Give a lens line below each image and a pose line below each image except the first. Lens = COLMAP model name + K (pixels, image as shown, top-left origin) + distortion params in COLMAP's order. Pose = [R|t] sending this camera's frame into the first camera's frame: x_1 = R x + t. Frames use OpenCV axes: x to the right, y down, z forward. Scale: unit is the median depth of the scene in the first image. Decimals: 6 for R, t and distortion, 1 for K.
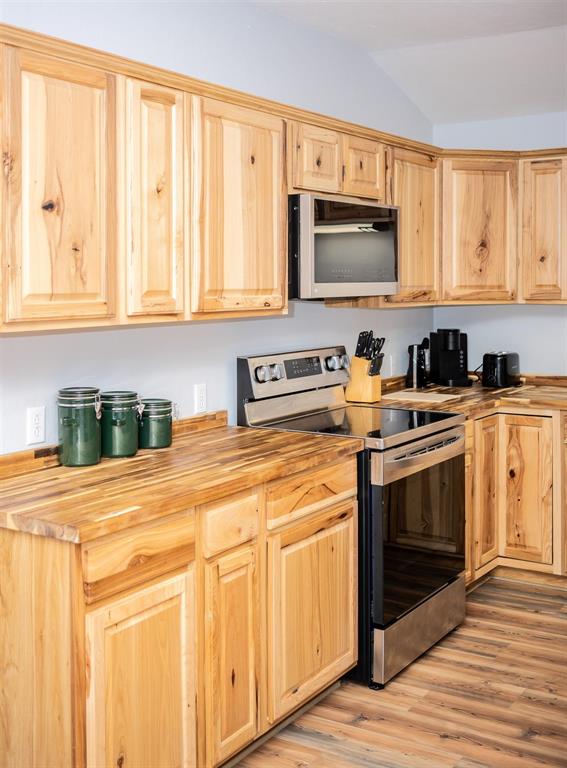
lens RADIAL K [[890.9, 0, 284.5], [0, 890.9, 302.3], [0, 0, 1]] dist [-0.004879, 0.012273]
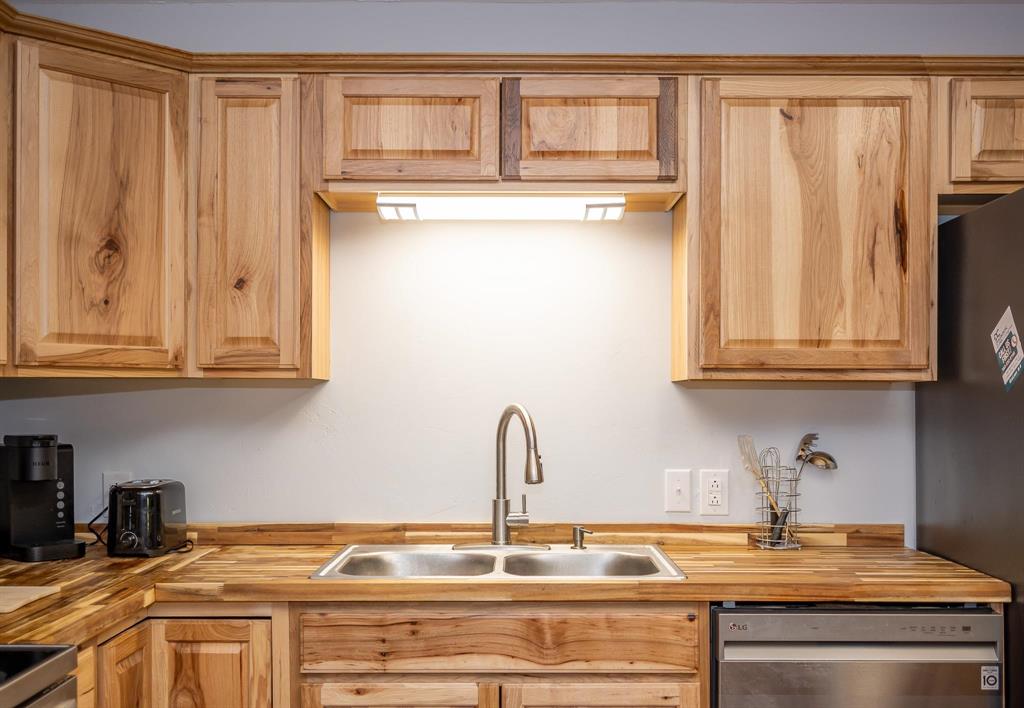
lens RADIAL K [[1116.9, 0, 509.4], [0, 1116.9, 398.9], [0, 0, 1]] dist [0.001992, 0.006121]
pose [[0.834901, 0.003611, 0.550388, 0.082754], [0.005870, 0.999863, -0.015464, 0.024466], [-0.550369, 0.016142, 0.834766, 0.434212]]
